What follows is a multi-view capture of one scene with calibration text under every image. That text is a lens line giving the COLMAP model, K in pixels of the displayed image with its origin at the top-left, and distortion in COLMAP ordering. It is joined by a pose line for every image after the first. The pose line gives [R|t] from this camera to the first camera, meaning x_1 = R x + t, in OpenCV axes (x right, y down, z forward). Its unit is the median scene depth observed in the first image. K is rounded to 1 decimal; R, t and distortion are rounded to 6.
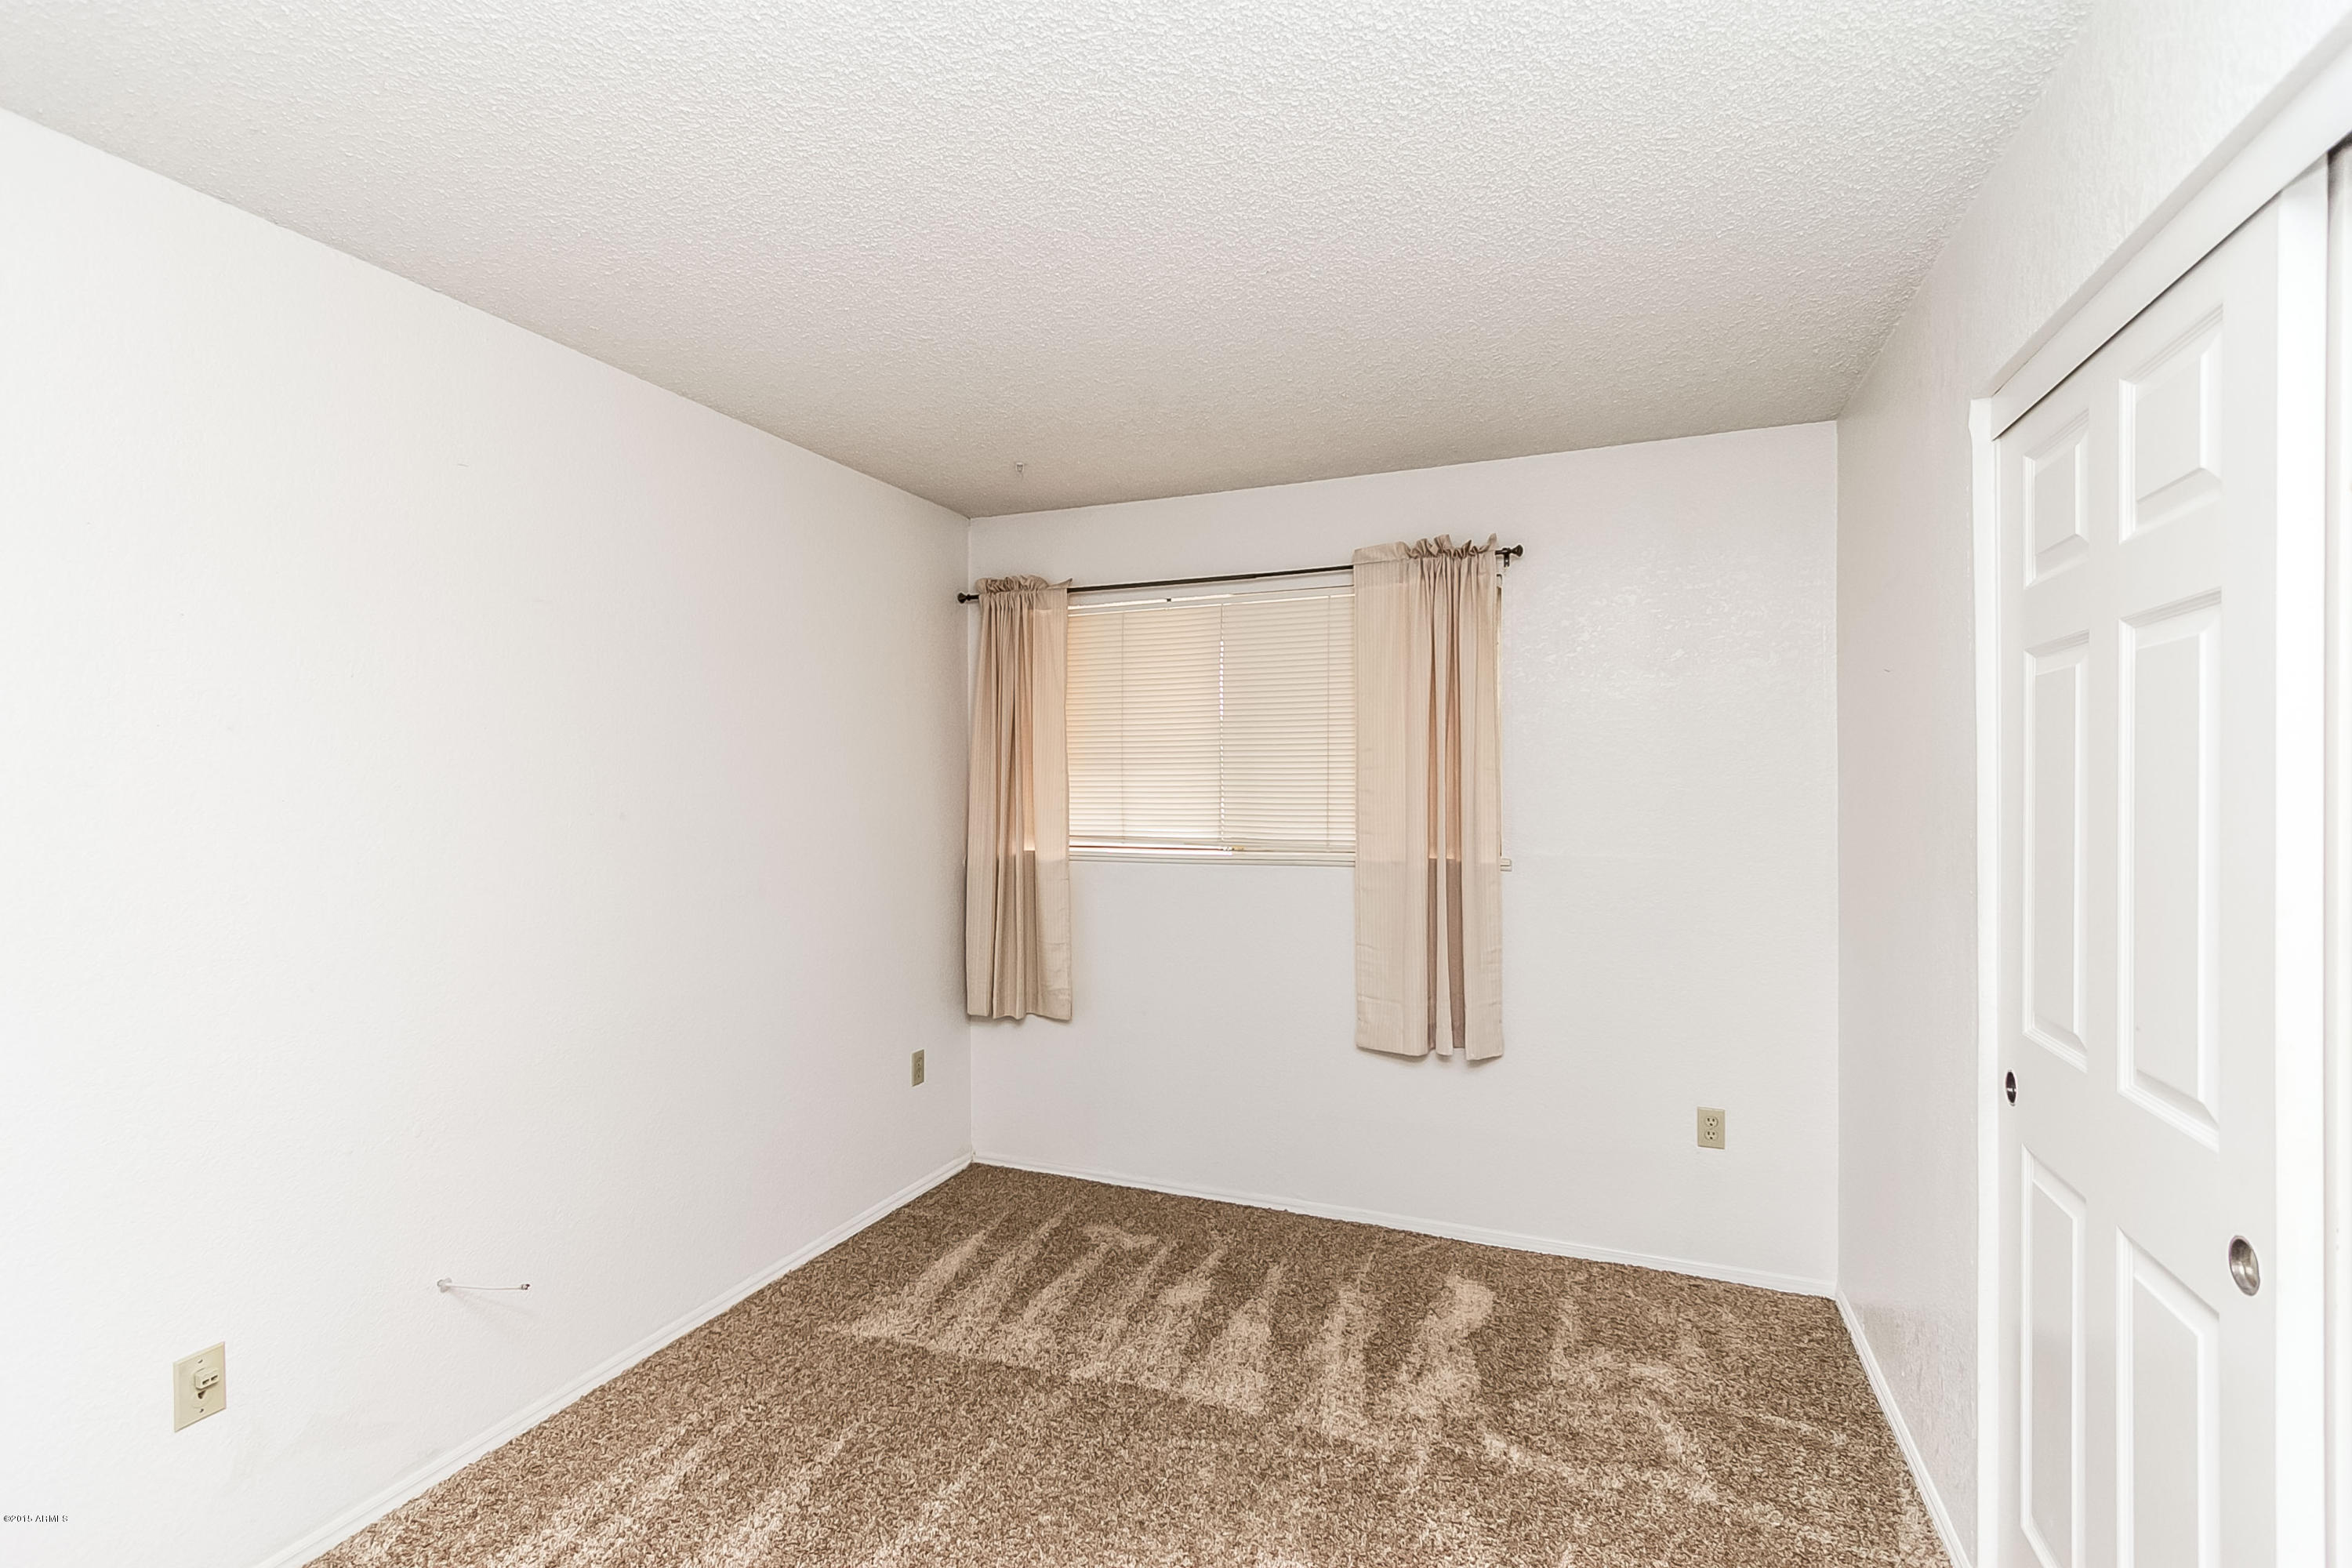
lens RADIAL K [[1068.6, 0, 1184.8], [0, 1068.6, 798.7], [0, 0, 1]] dist [0.010563, -0.003970]
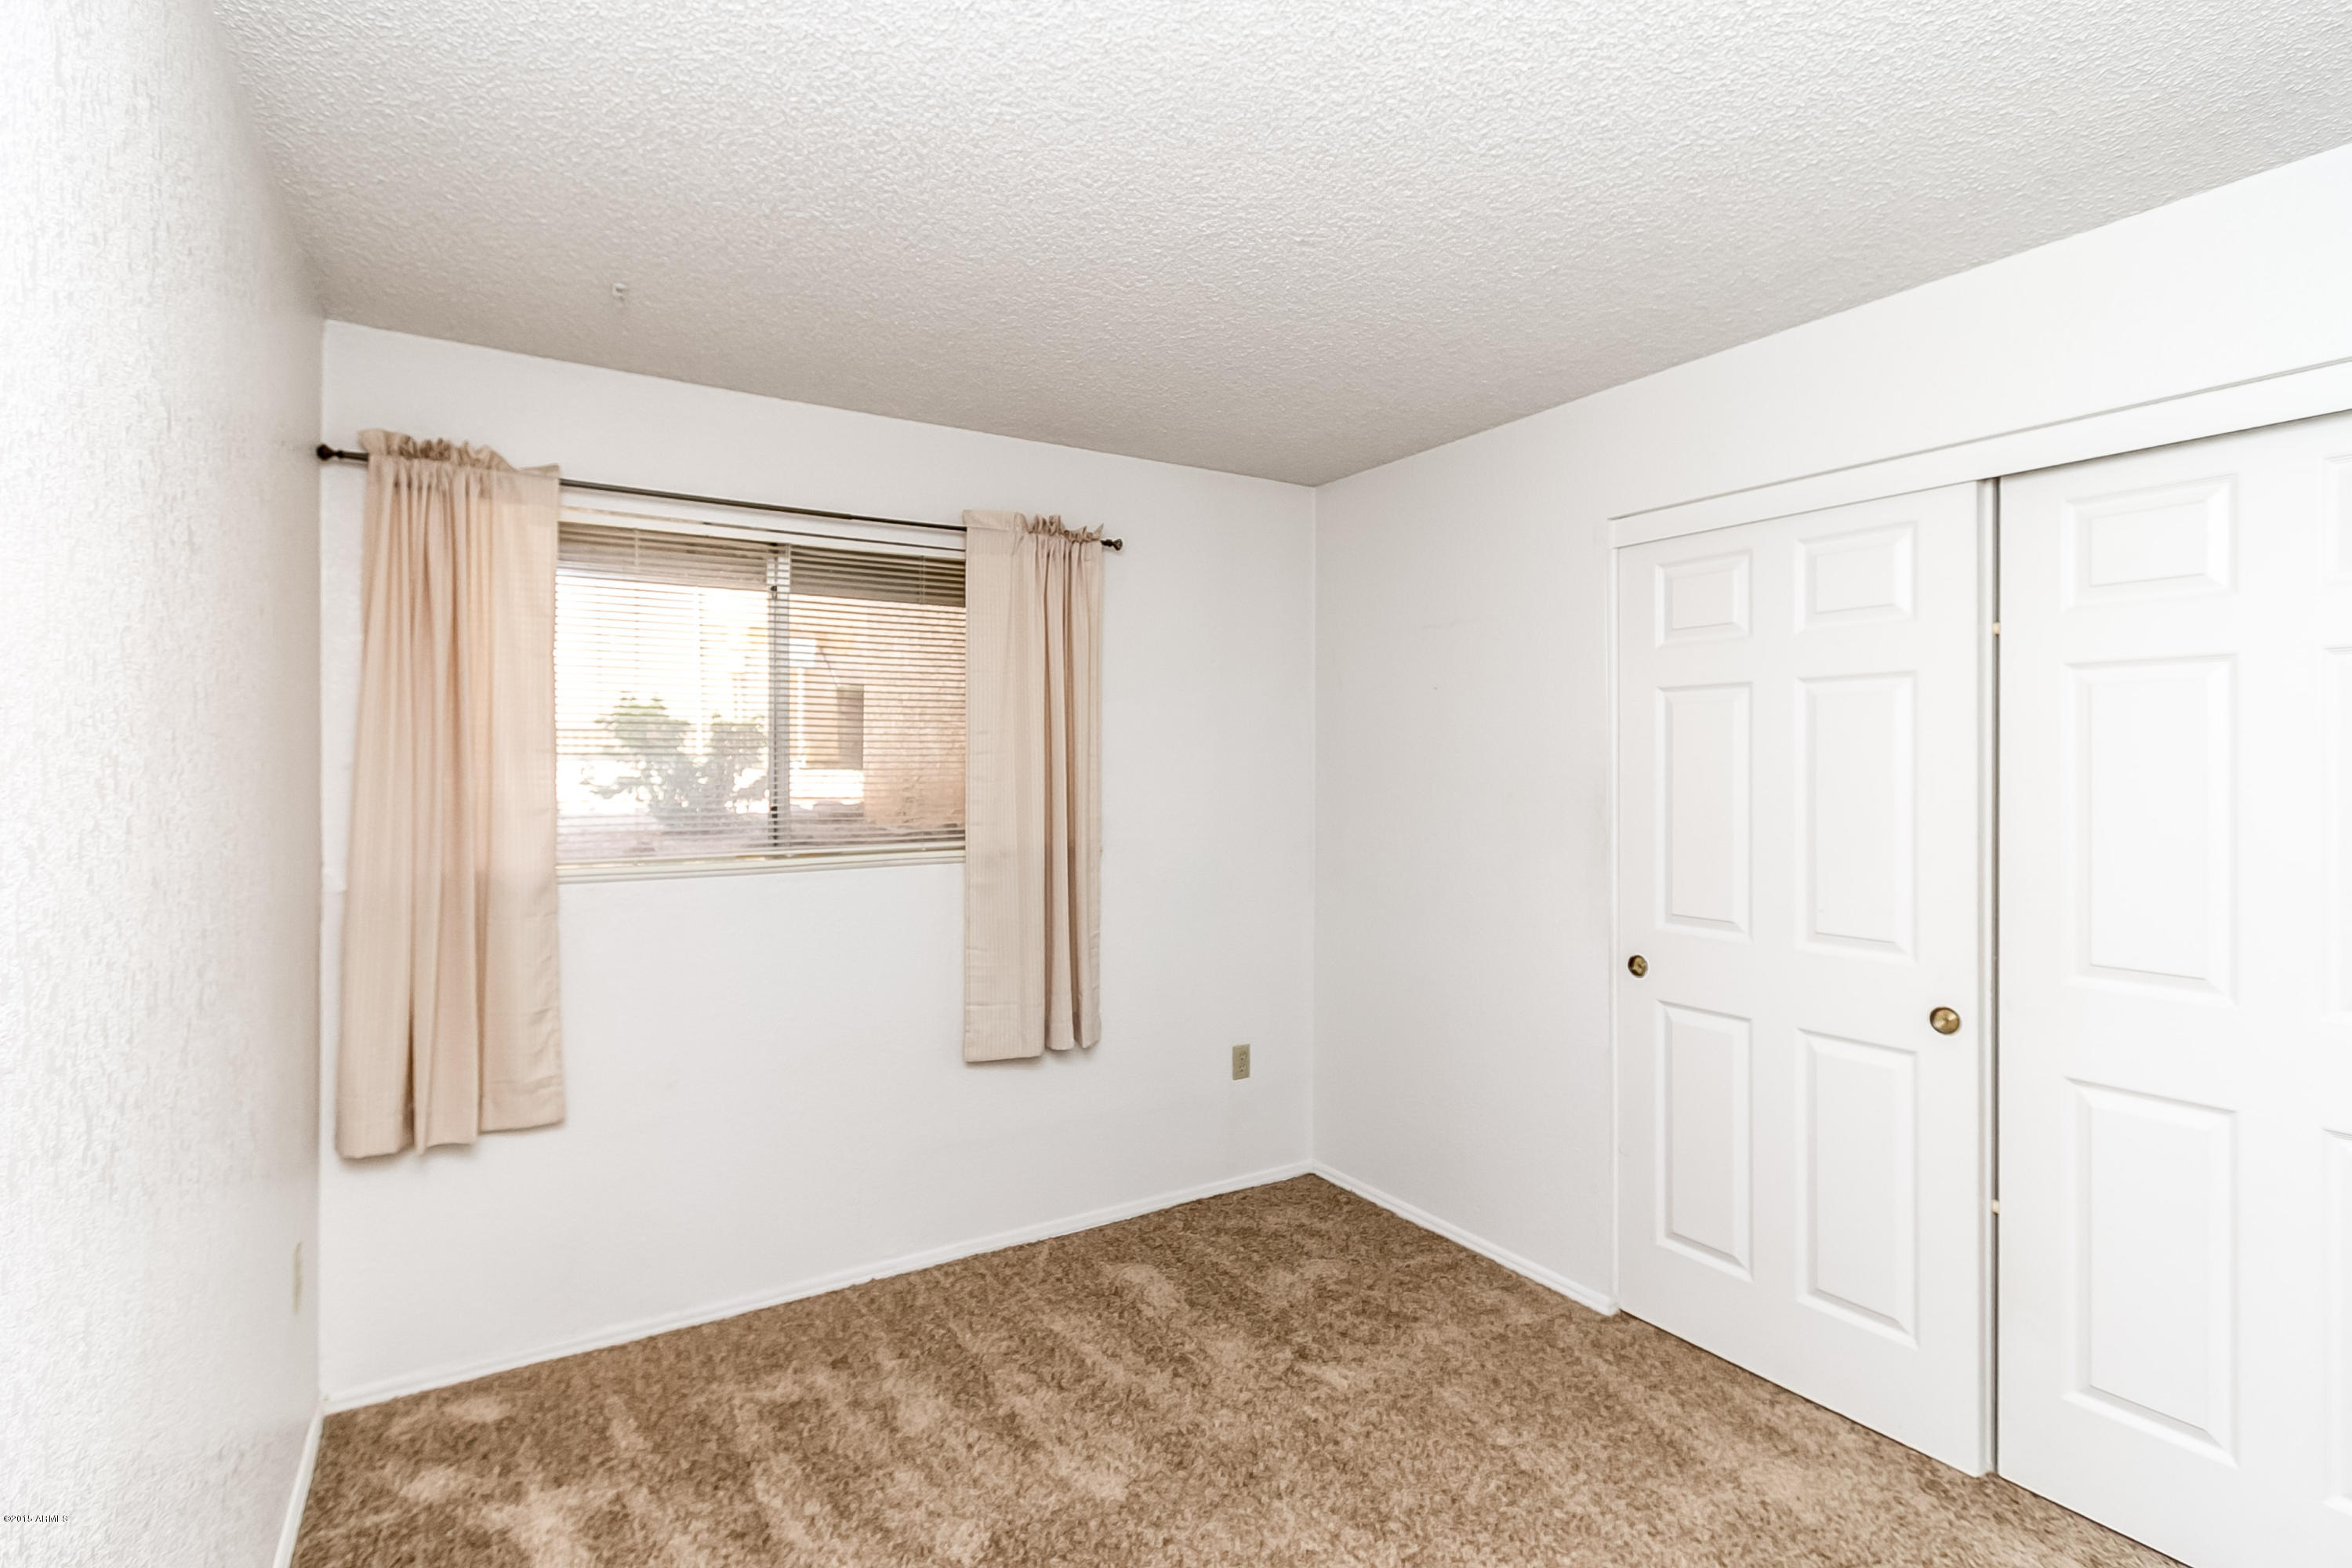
lens RADIAL K [[1059.2, 0, 1193.0], [0, 1059.2, 782.9], [0, 0, 1]] dist [0.011545, -0.006082]
pose [[0.602111, -0.008117, 0.798371, -0.441542], [0.014943, 0.999888, -0.001104, 0.000389], [-0.798272, 0.012594, 0.602165, 0.311622]]
